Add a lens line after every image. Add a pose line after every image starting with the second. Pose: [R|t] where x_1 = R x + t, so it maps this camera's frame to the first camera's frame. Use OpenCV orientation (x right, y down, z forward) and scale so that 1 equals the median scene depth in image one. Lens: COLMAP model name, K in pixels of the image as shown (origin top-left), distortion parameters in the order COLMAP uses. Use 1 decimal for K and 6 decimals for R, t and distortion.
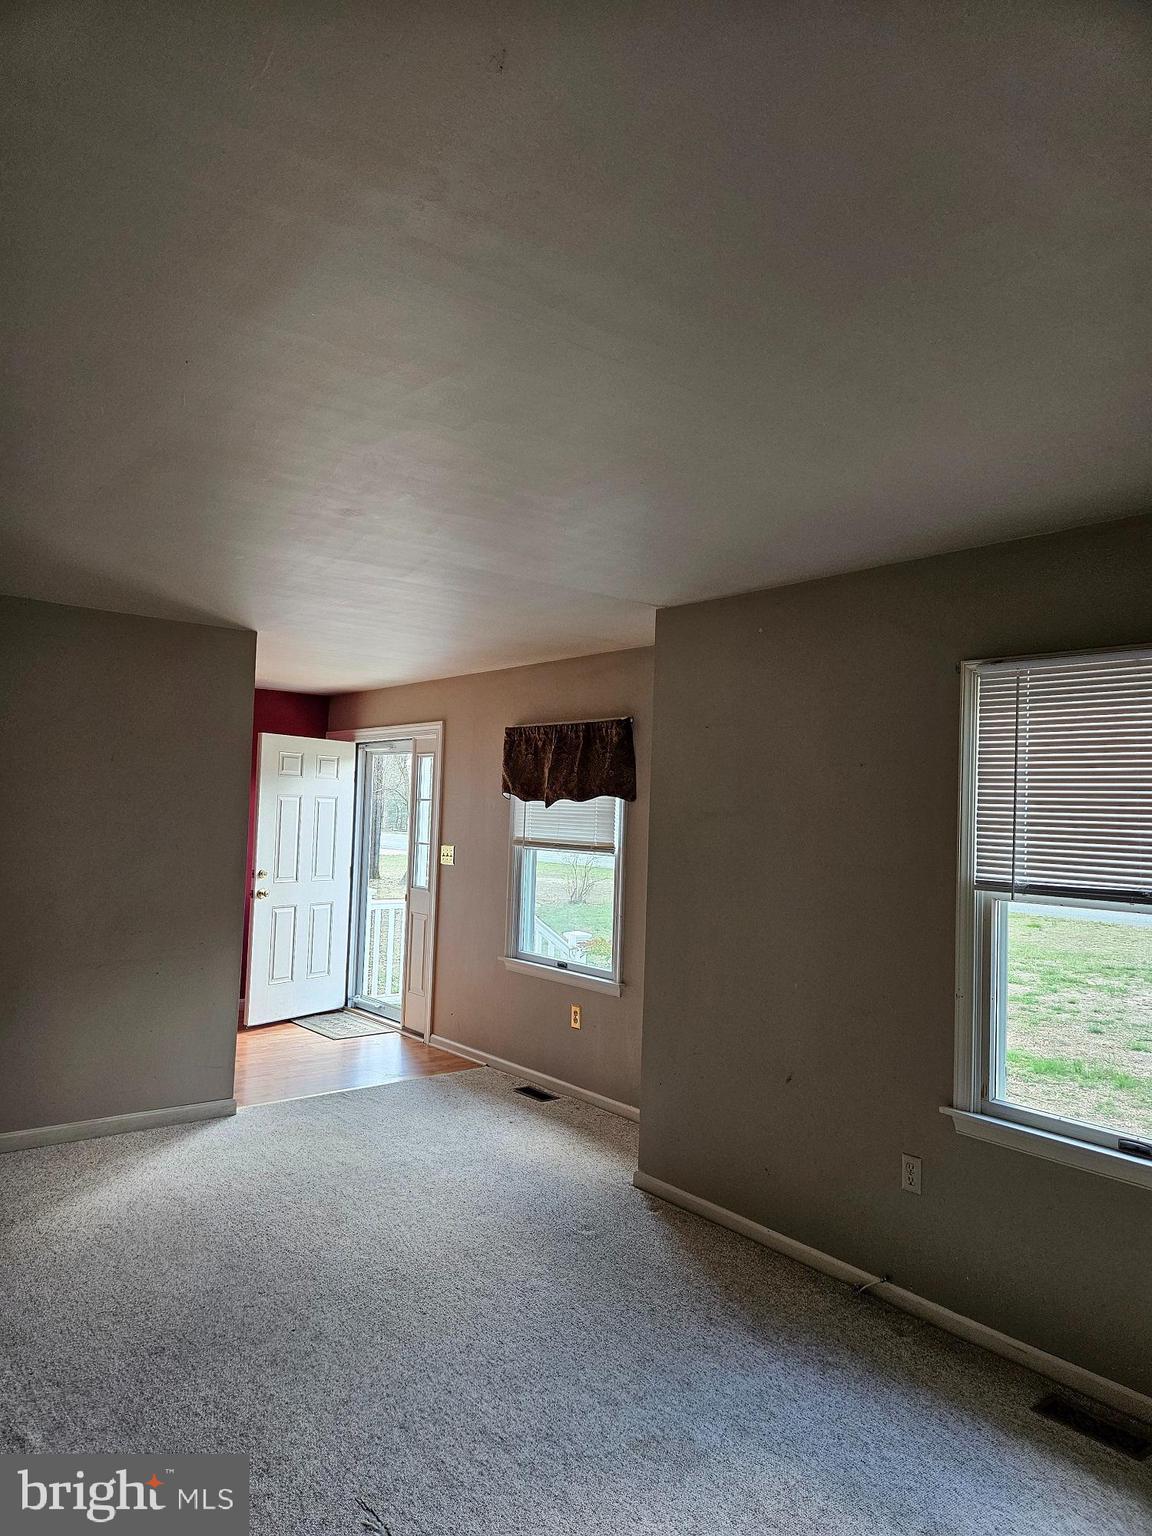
lens RADIAL K [[1024.2, 0, 572.4], [0, 1024.2, 766.2], [0, 0, 1]] dist [0.063616, -0.045924]
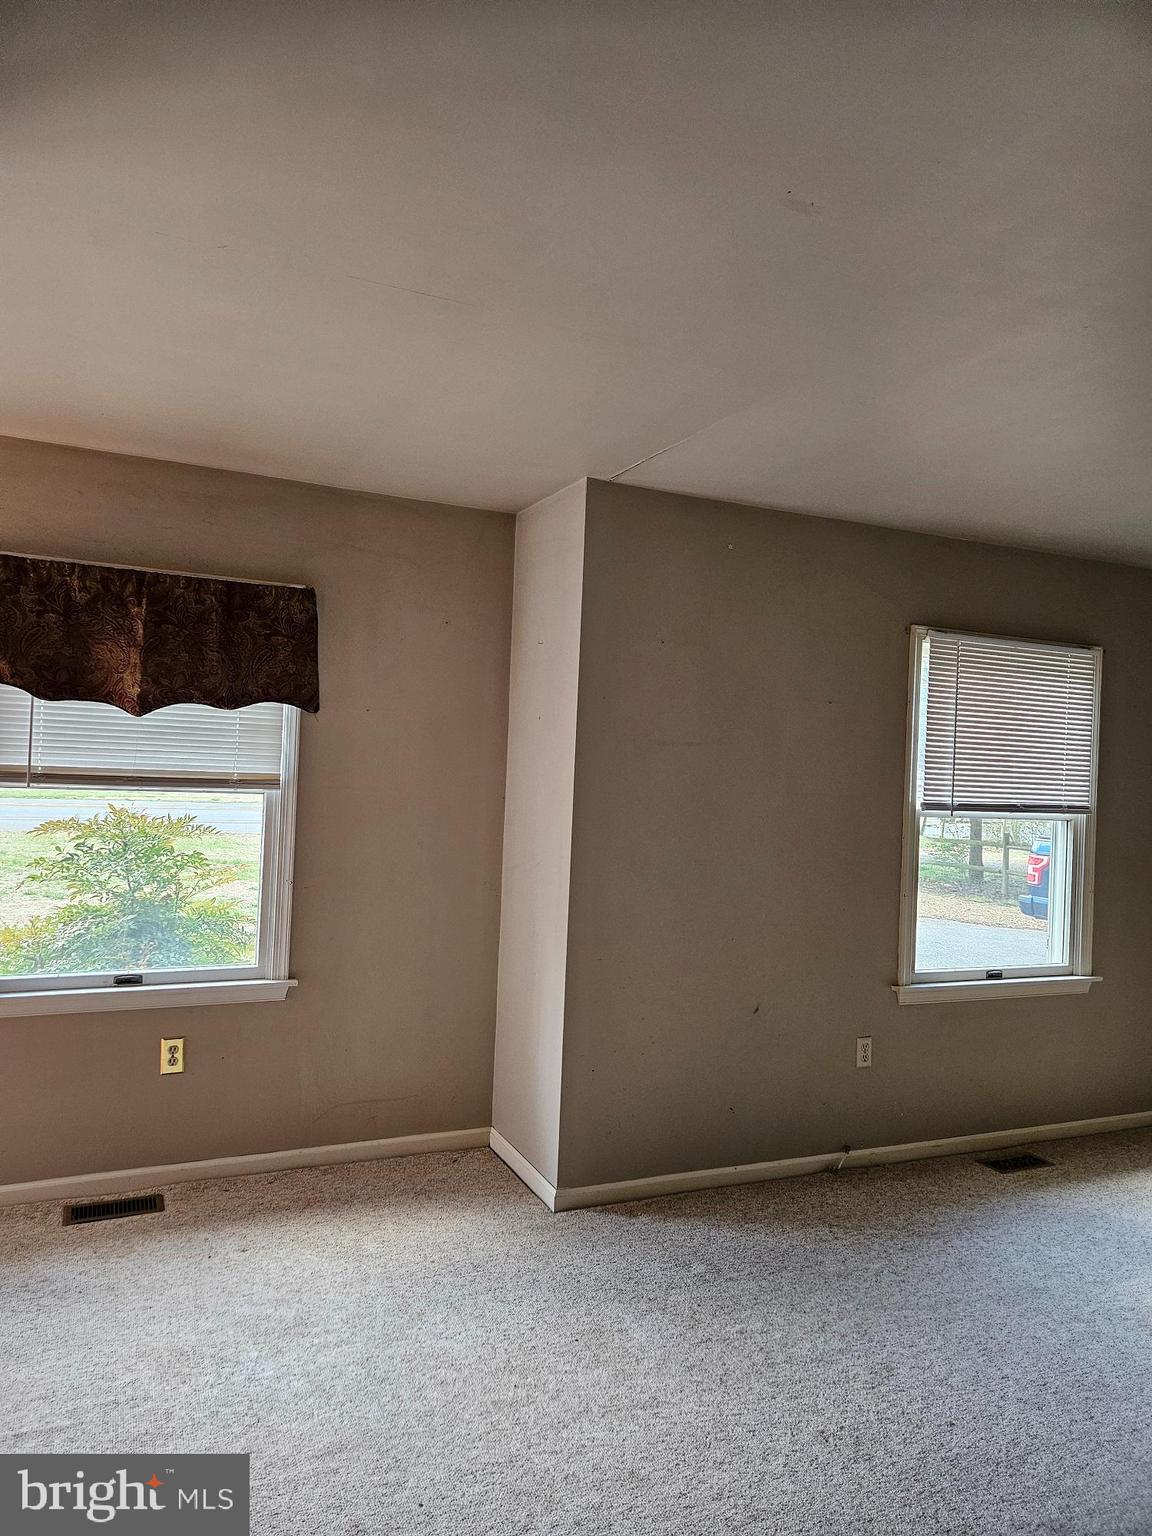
lens RADIAL K [[1024.2, 0, 543.8], [0, 1024.2, 743.6], [0, 0, 1]] dist [0.063616, -0.045924]
pose [[0.256509, -0.015525, 0.966417, -0.569061], [-0.081139, 0.995996, 0.037536, 0.017346], [-0.963130, -0.088042, 0.254222, 0.682656]]
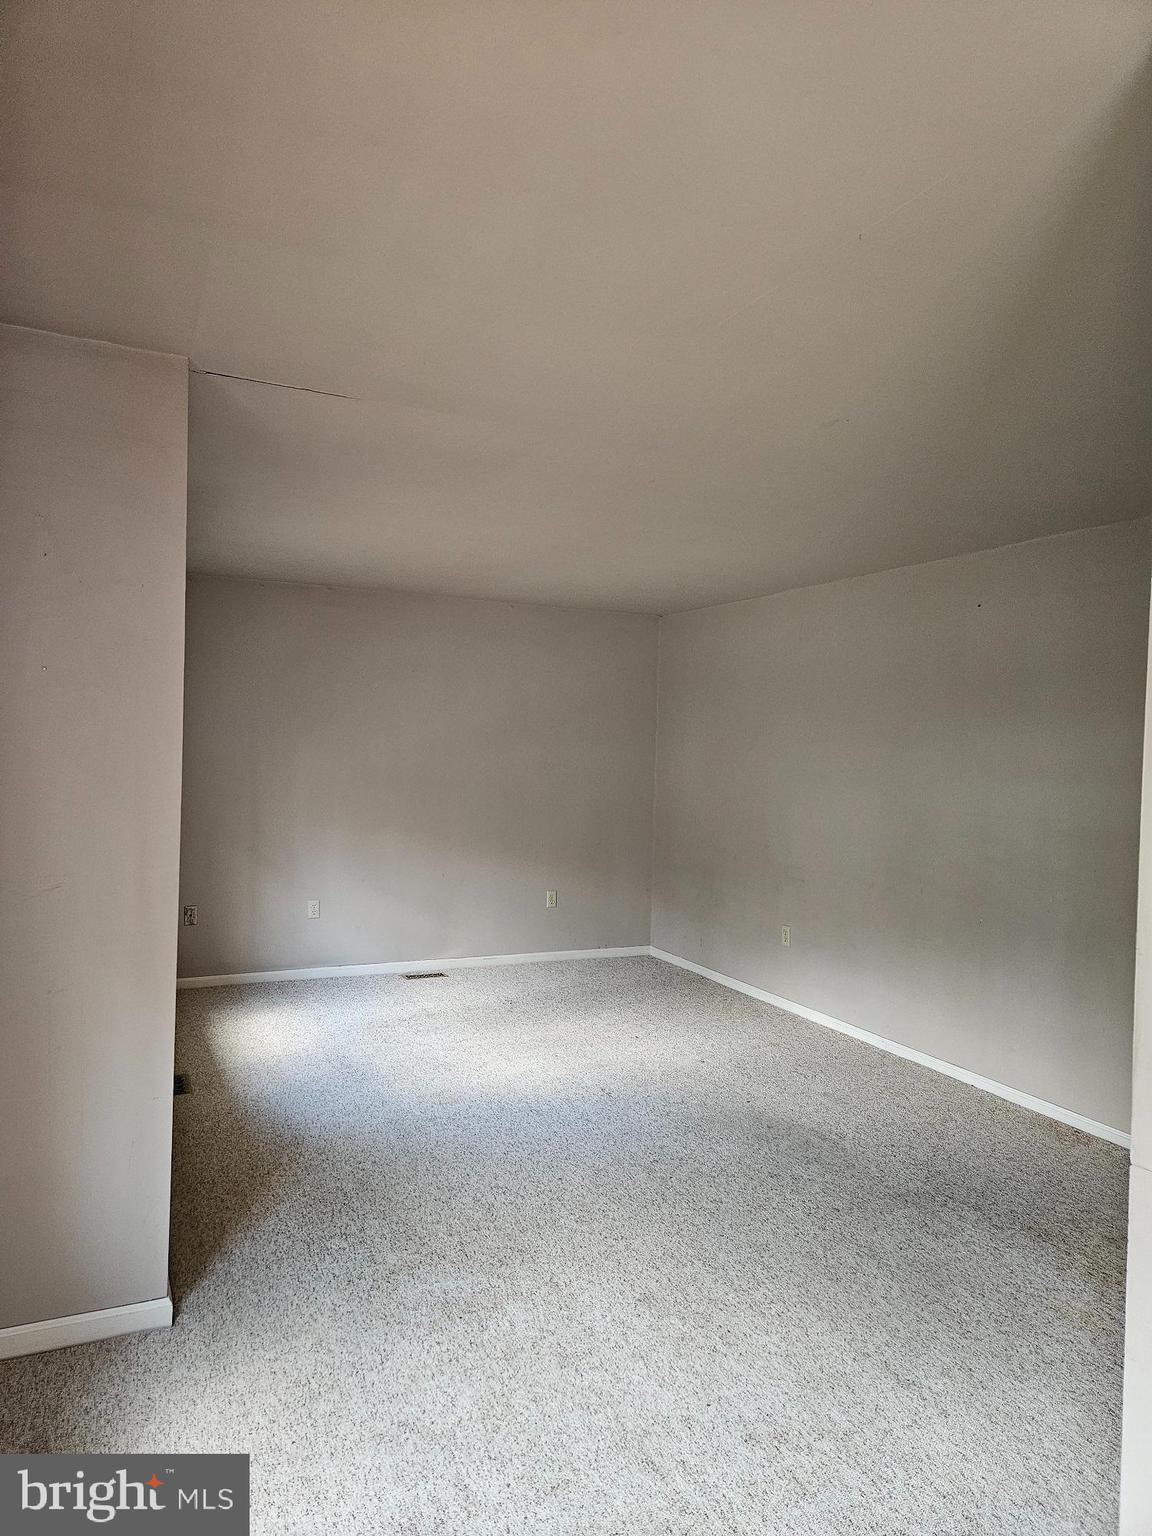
lens RADIAL K [[1024.2, 0, 577.4], [0, 1024.2, 768.3], [0, 0, 1]] dist [0.063616, -0.045924]
pose [[-0.970654, -0.069921, 0.230092, -0.232753], [-0.076129, 0.996932, -0.018204, 0.061761], [-0.228113, -0.035186, -0.972999, 1.261802]]
